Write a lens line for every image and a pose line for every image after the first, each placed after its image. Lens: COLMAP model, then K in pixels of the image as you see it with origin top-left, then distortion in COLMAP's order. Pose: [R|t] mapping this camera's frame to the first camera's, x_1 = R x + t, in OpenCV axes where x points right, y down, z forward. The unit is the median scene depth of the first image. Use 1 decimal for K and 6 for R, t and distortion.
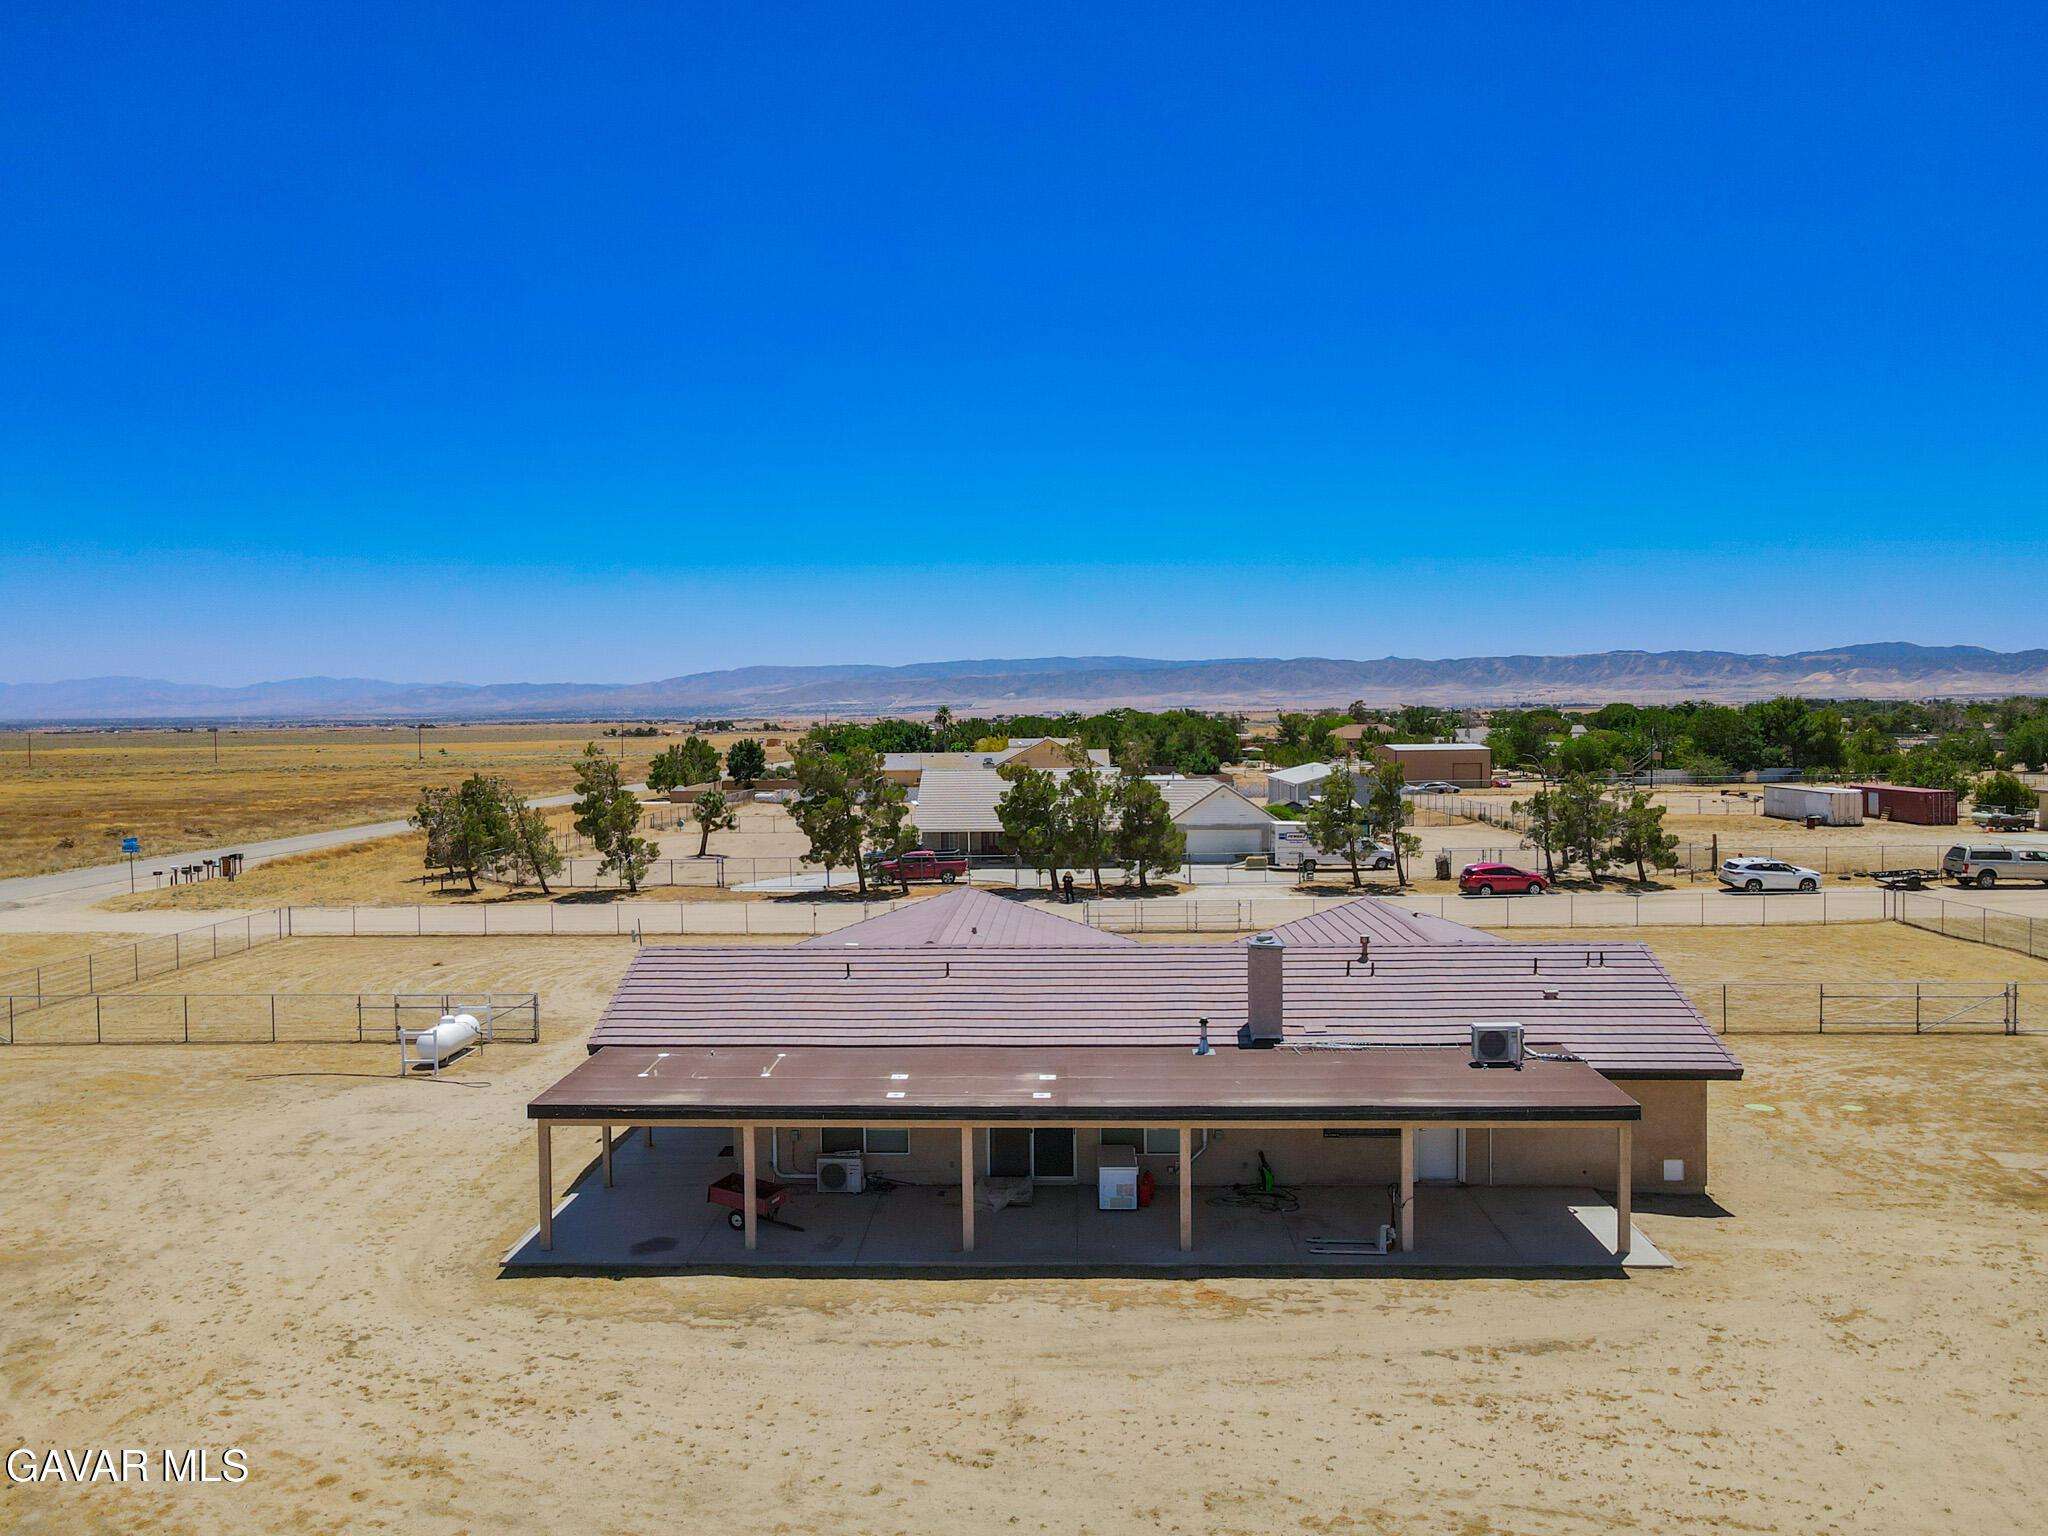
lens RADIAL K [[1506.9, 0, 1013.8], [0, 1506.9, 770.7], [0, 0, 1]] dist [0.007087, 0.013373]
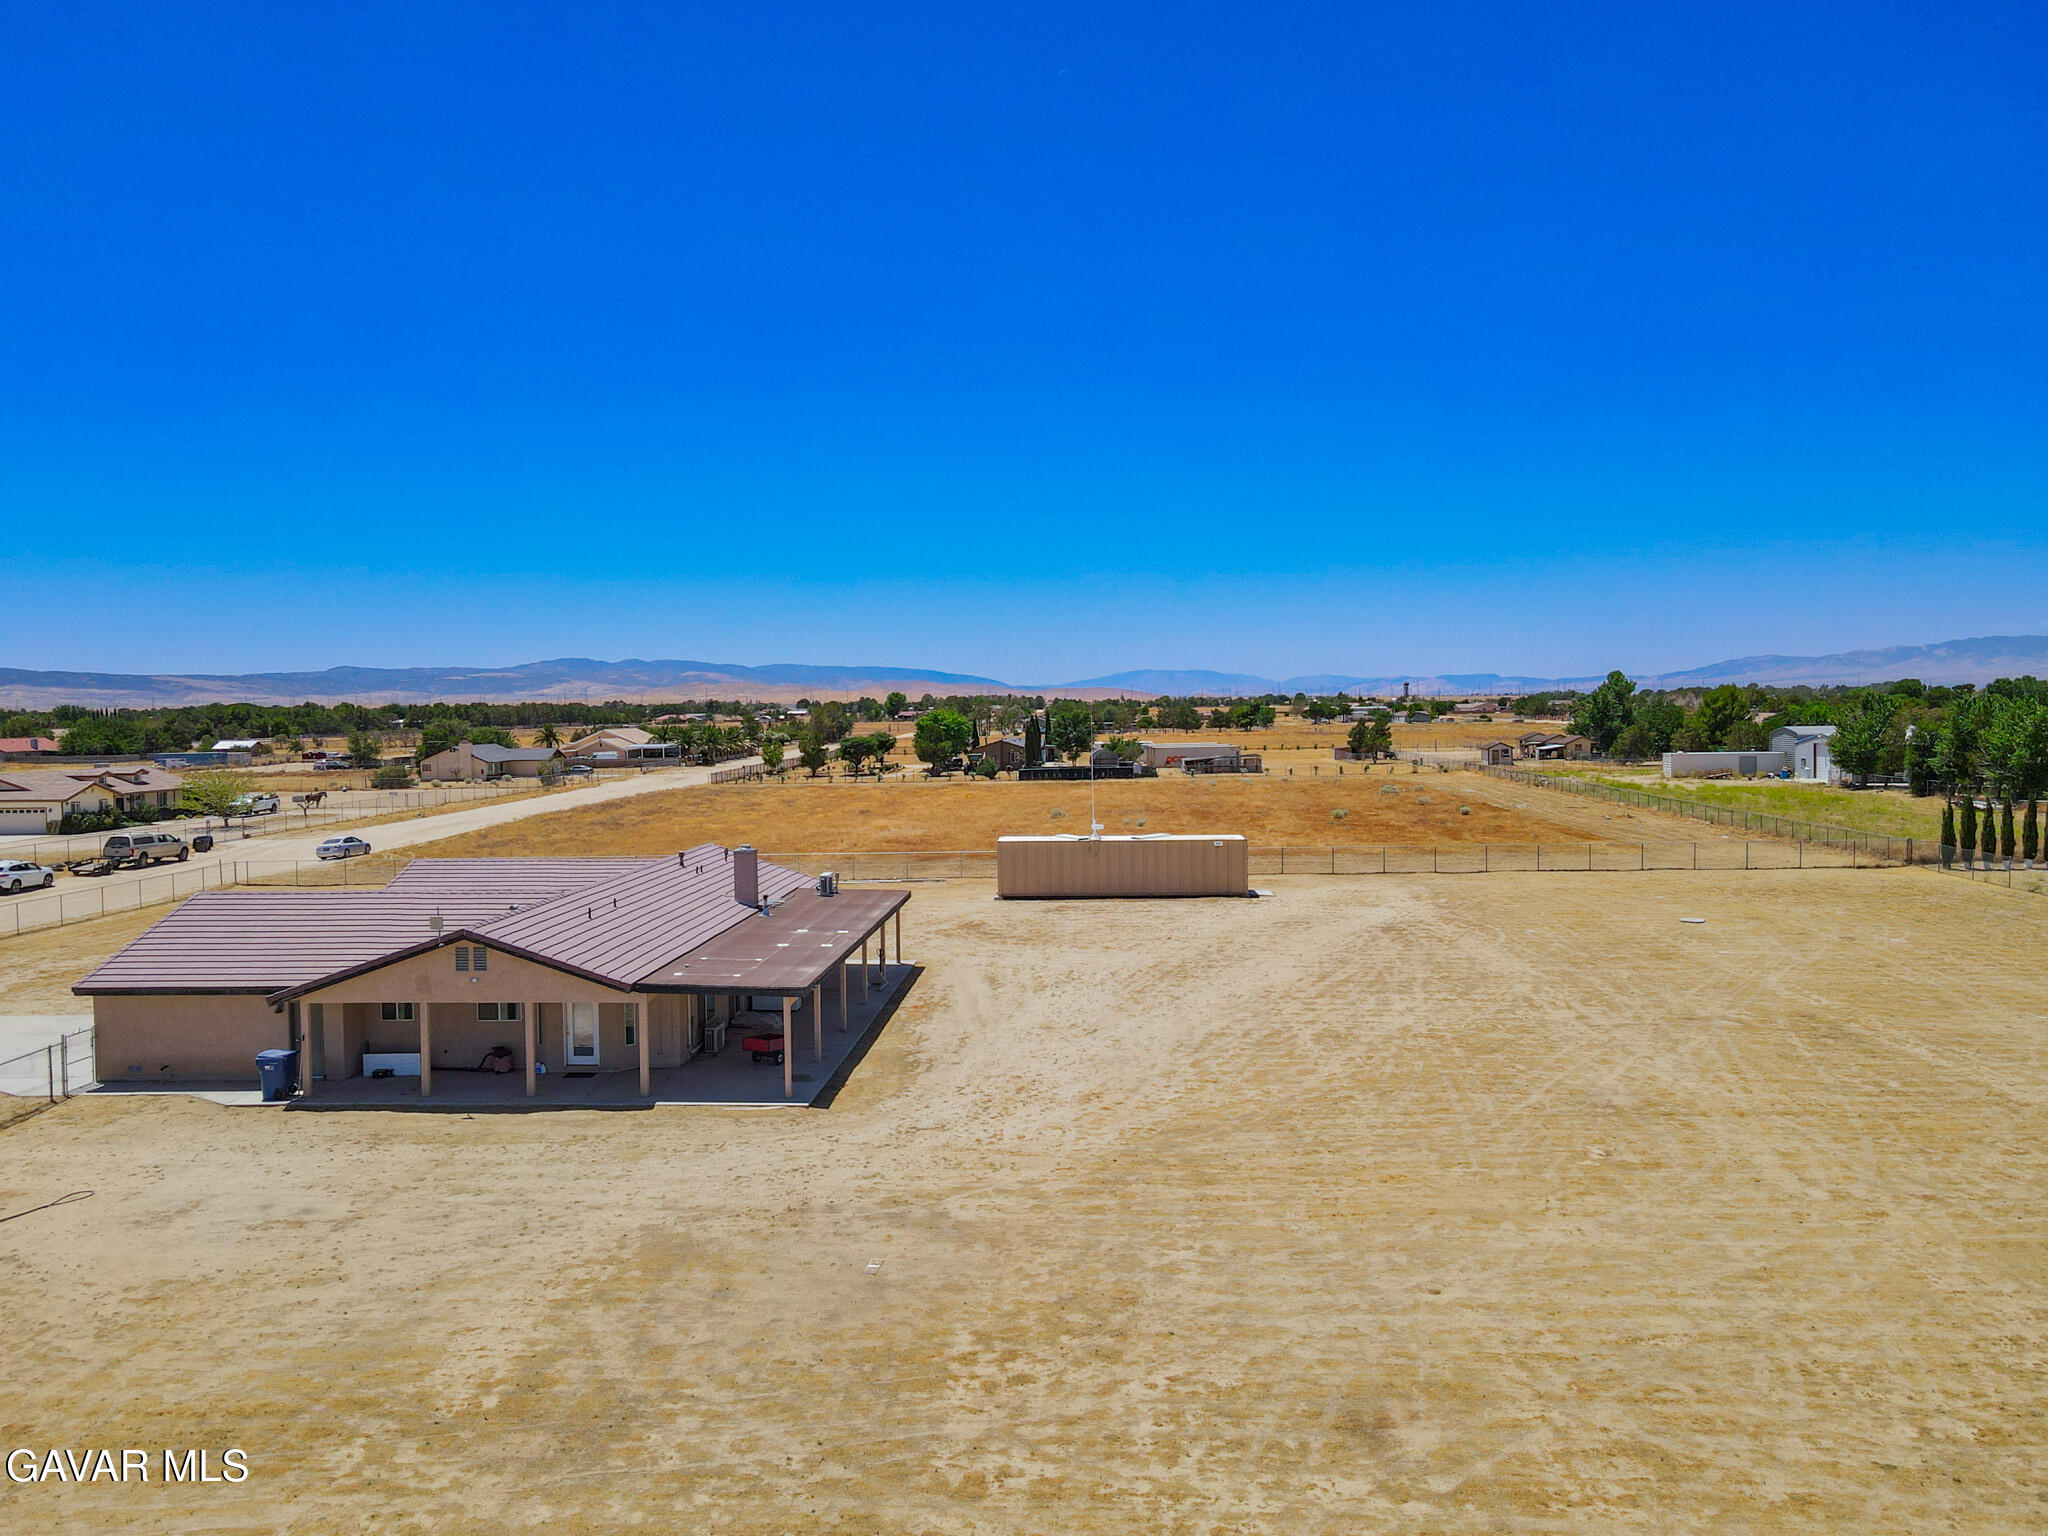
lens RADIAL K [[1506.9, 0, 1013.8], [0, 1506.9, 770.7], [0, 0, 1]] dist [0.007087, 0.013373]
pose [[0.024779, -0.032355, 0.999169, -1.513025], [0.050344, 0.998248, 0.031076, -0.008604], [-0.998424, 0.049533, 0.026364, 0.683902]]
